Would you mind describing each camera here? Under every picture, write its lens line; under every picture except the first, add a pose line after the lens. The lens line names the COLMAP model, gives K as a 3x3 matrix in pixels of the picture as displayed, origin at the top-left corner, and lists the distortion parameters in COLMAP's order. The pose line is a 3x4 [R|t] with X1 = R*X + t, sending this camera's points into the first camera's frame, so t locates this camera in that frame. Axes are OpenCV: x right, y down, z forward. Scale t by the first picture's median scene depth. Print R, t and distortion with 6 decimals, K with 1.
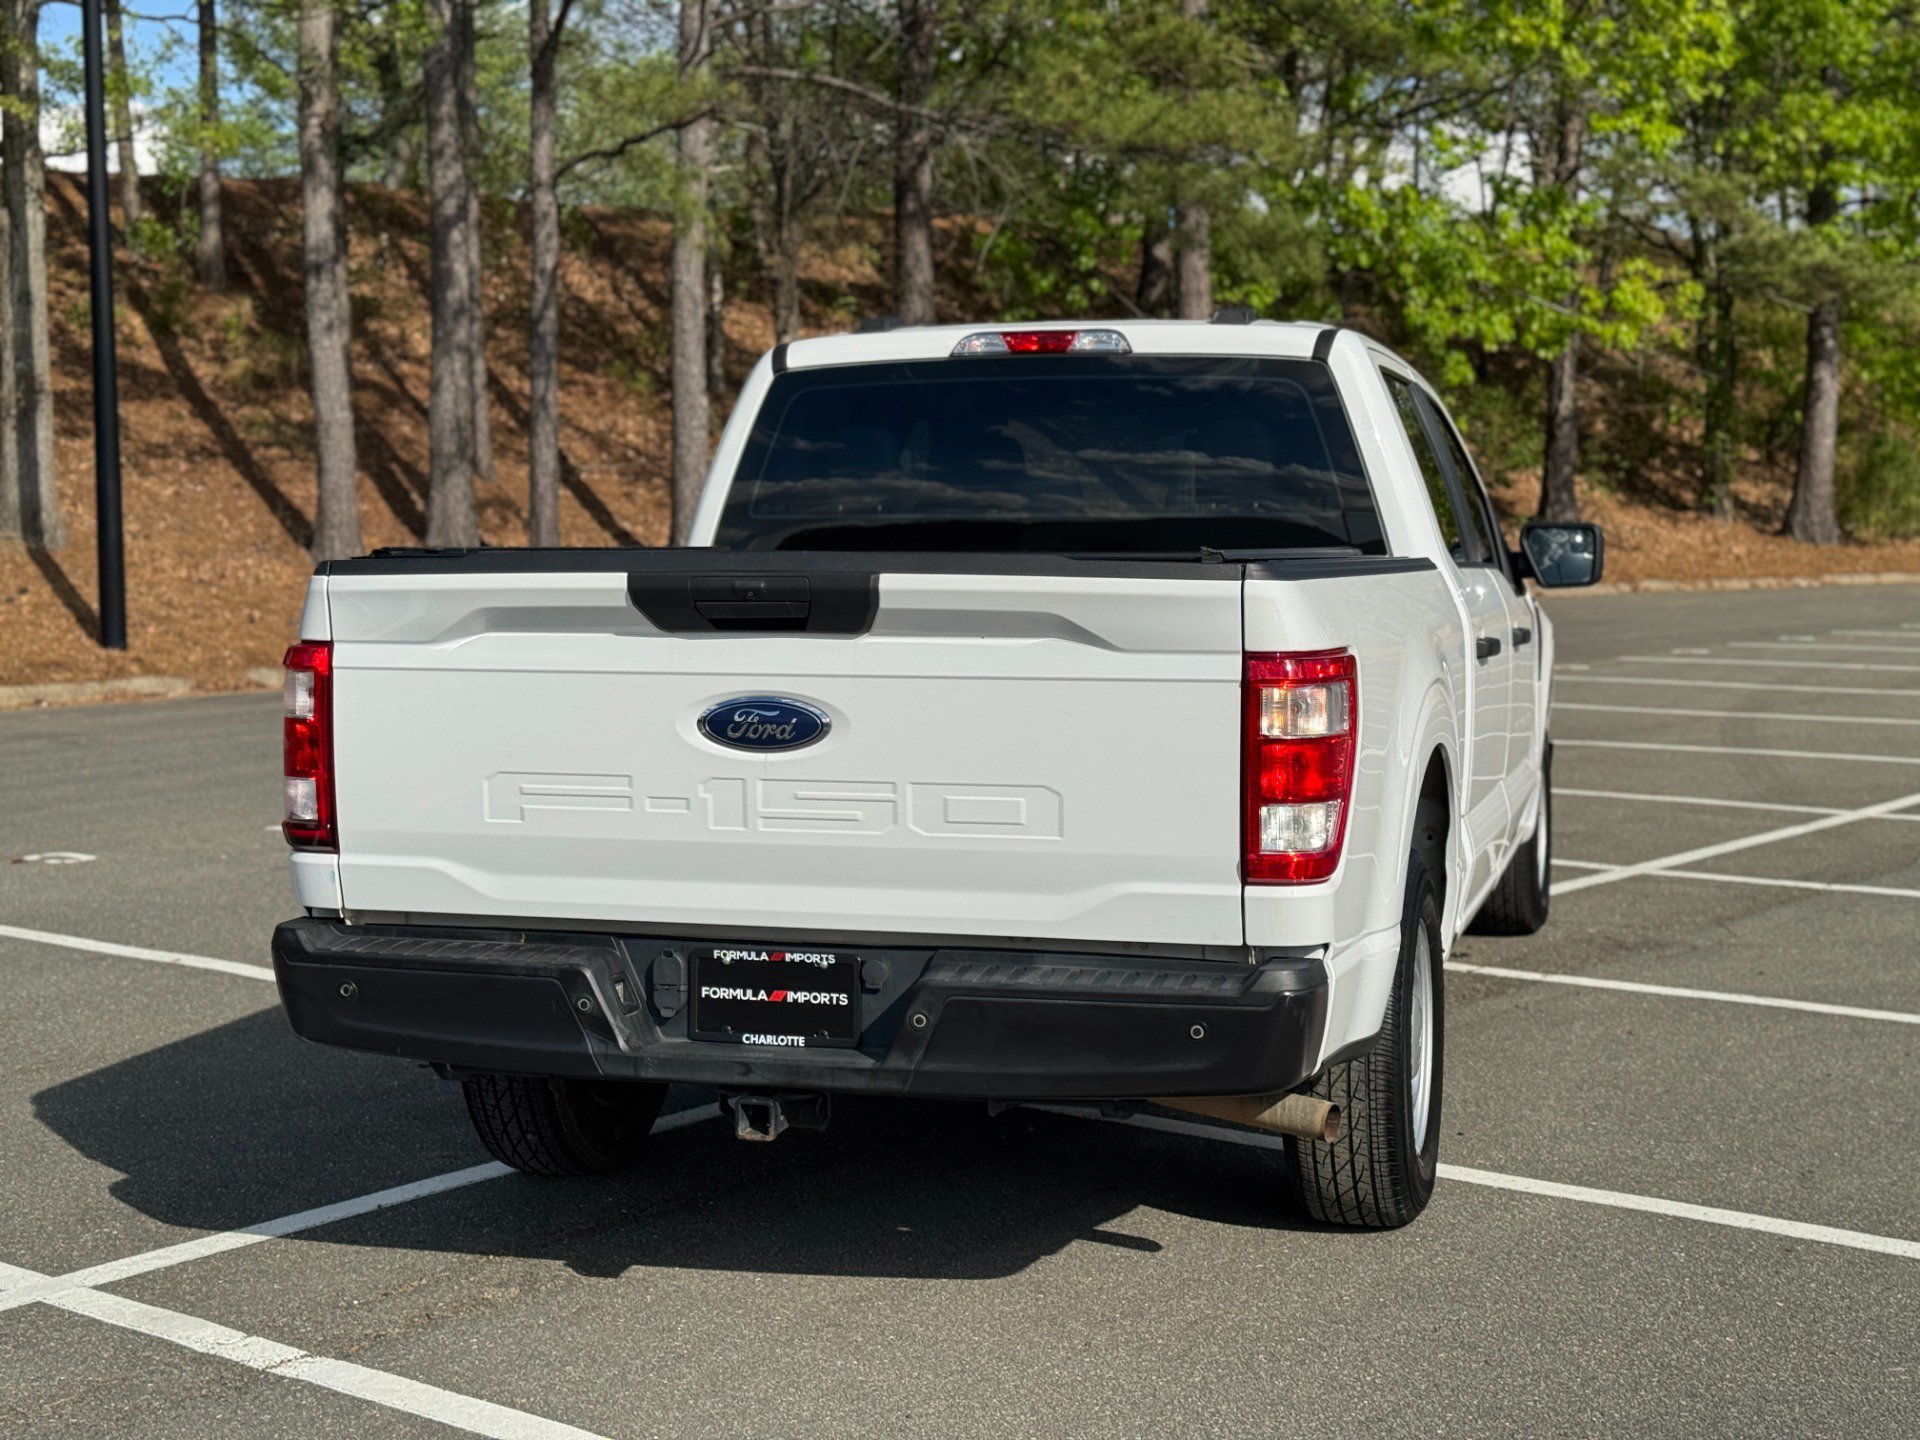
lens RADIAL K [[2673.6, 0, 960.8], [0, 2673.6, 770.9], [0, 0, 1]] dist [0.187116, -0.404618]
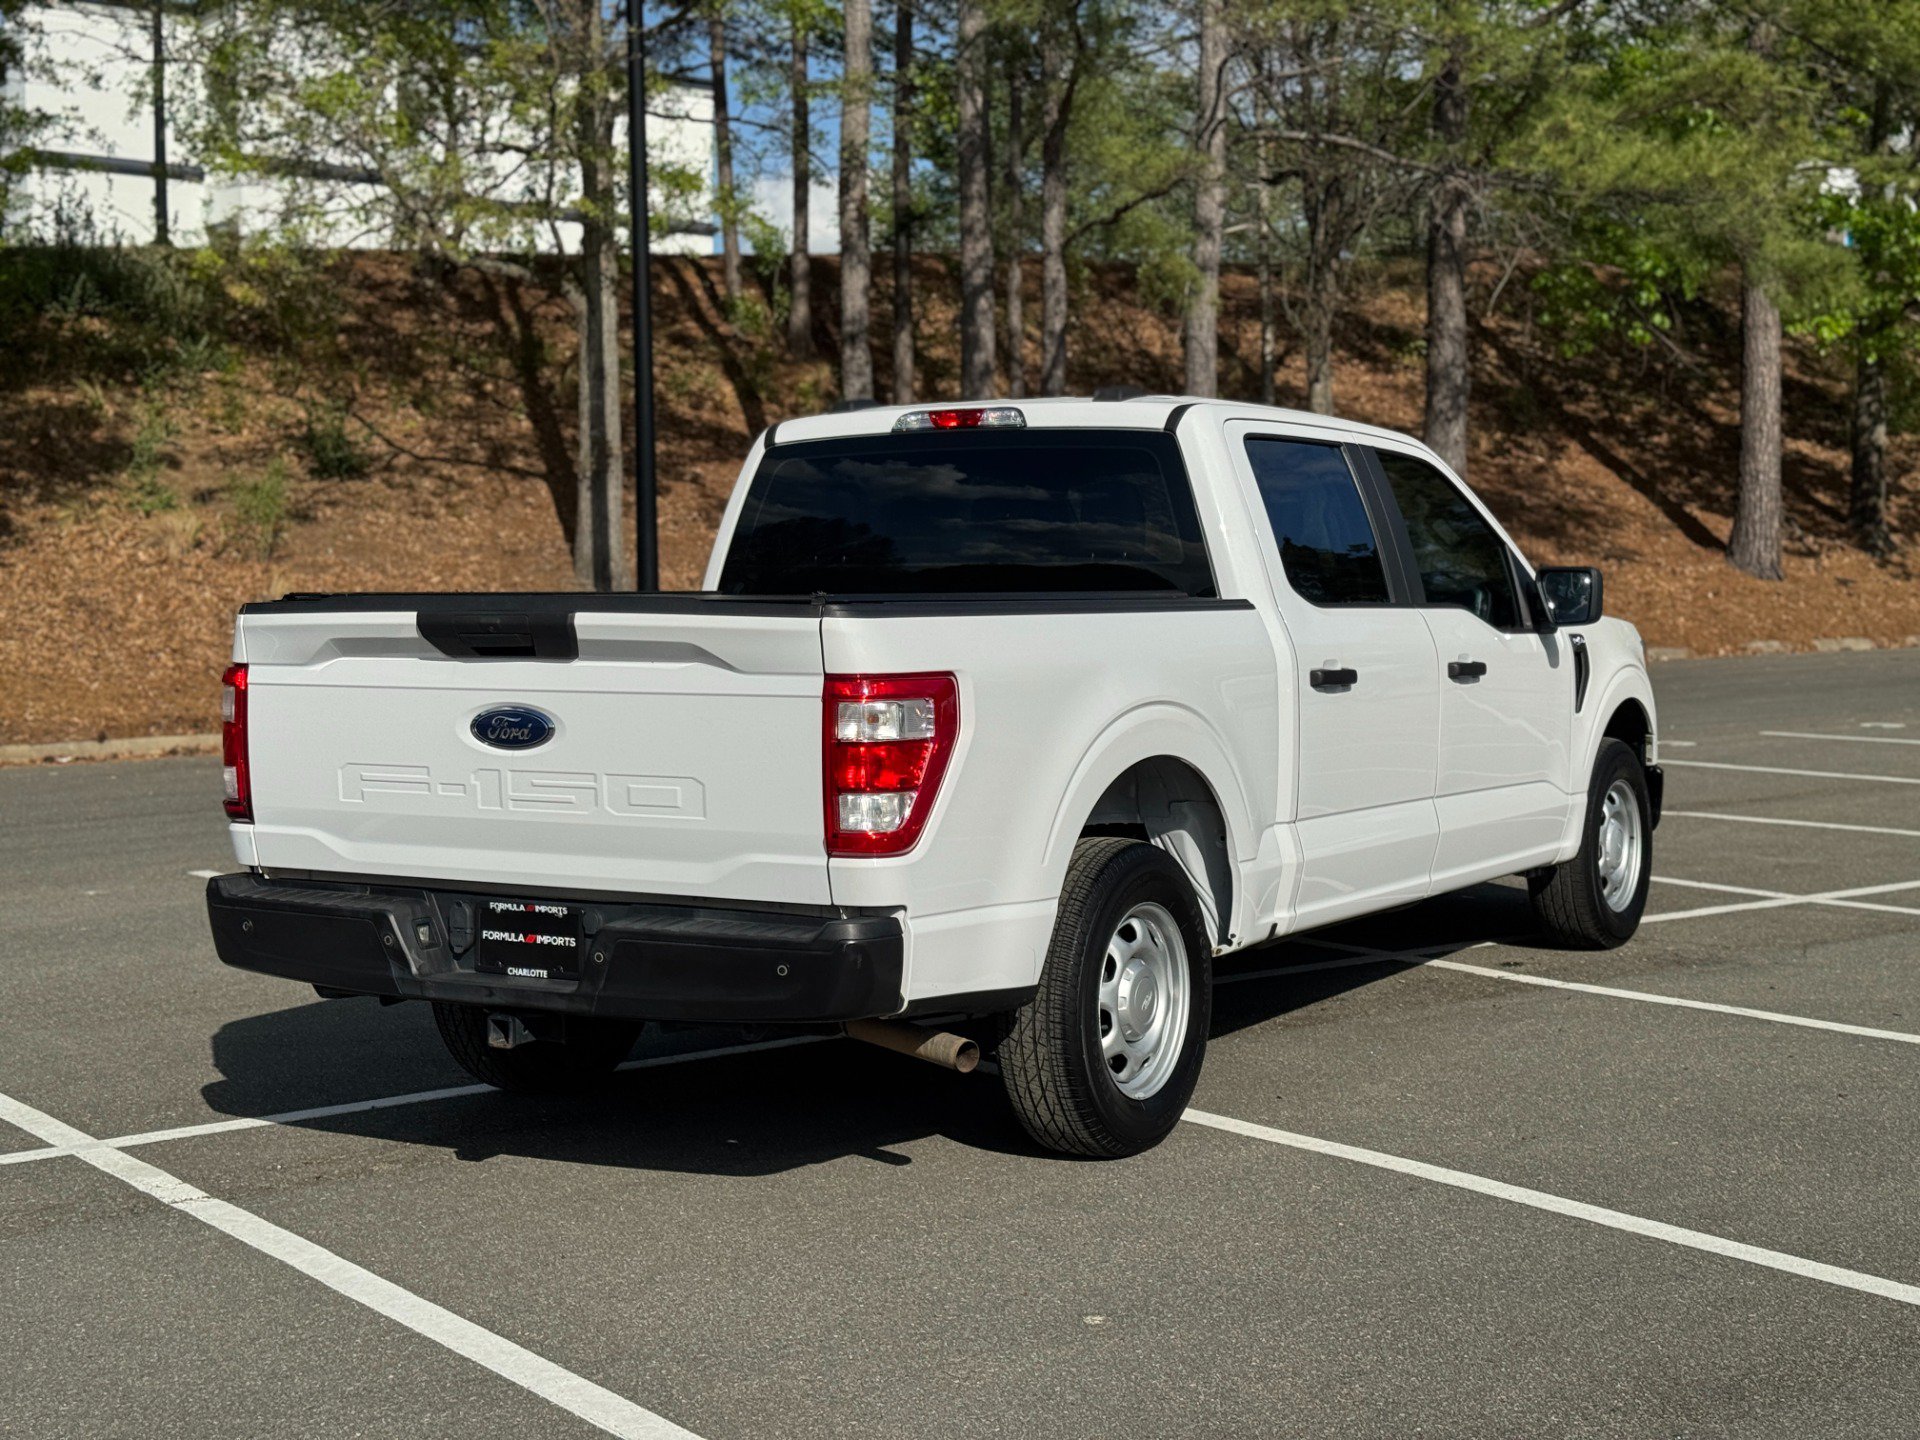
lens RADIAL K [[2673.6, 0, 960.8], [0, 2673.6, 770.9], [0, 0, 1]] dist [0.187116, -0.404618]
pose [[0.964708, 0.014427, -0.262926, 0.421580], [-0.018310, 0.999756, -0.012323, 0.013634], [0.262684, 0.016703, 0.964737, -0.177583]]
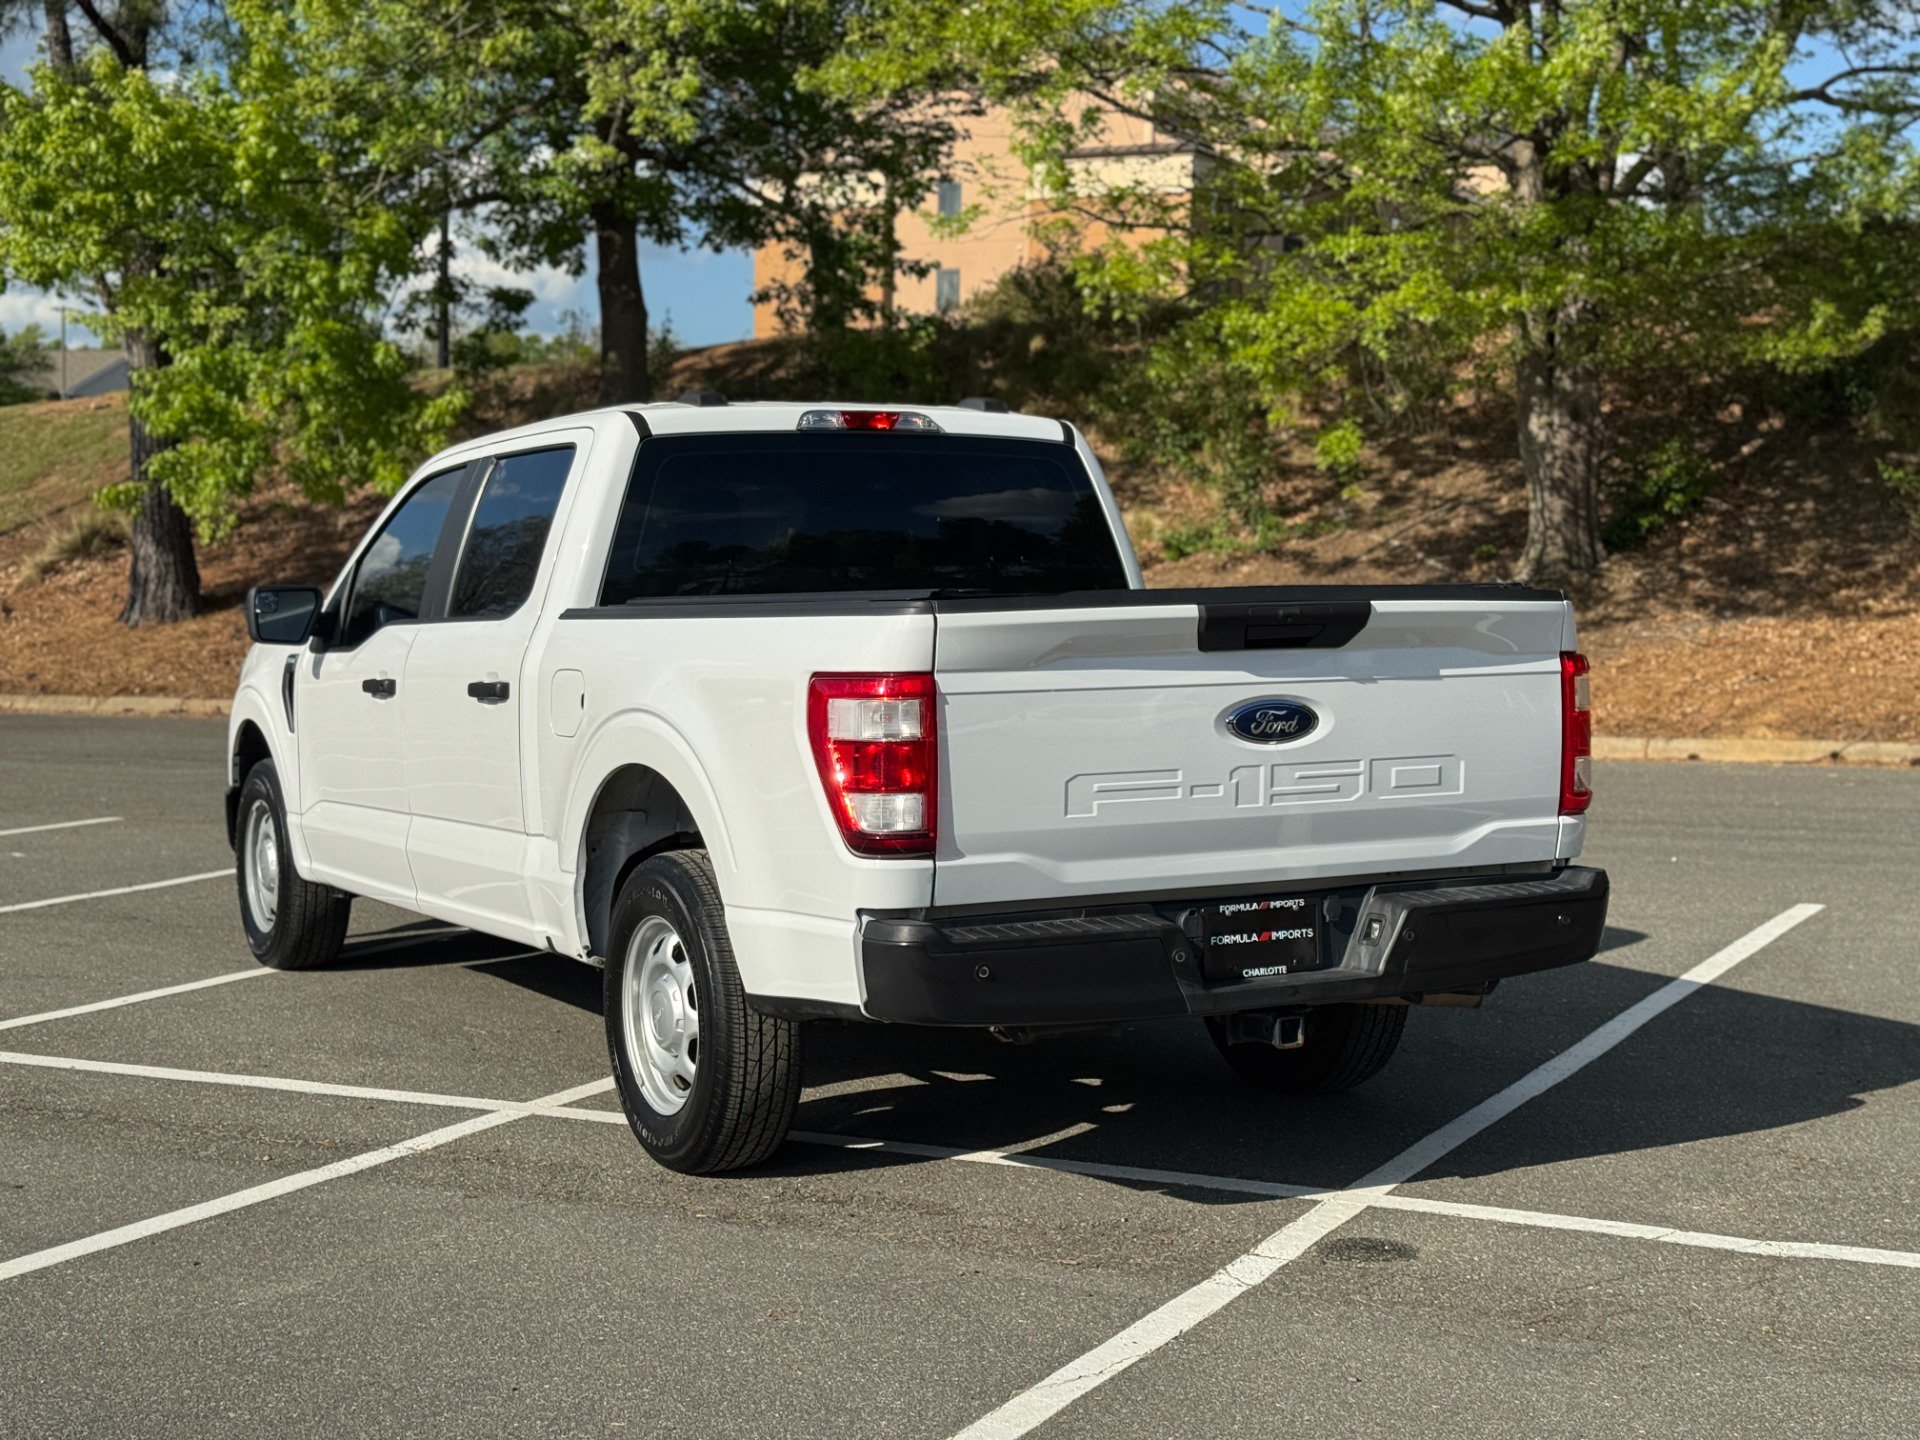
lens RADIAL K [[2349.0, 0, 806.0], [0, 2349.0, 798.3], [0, 0, 1]] dist [0.008553, 0.367413]
pose [[0.751319, -0.068444, 0.656380, -0.854011], [0.070405, 0.997244, 0.023399, -0.019993], [-0.656172, 0.028632, 0.754068, 0.270134]]
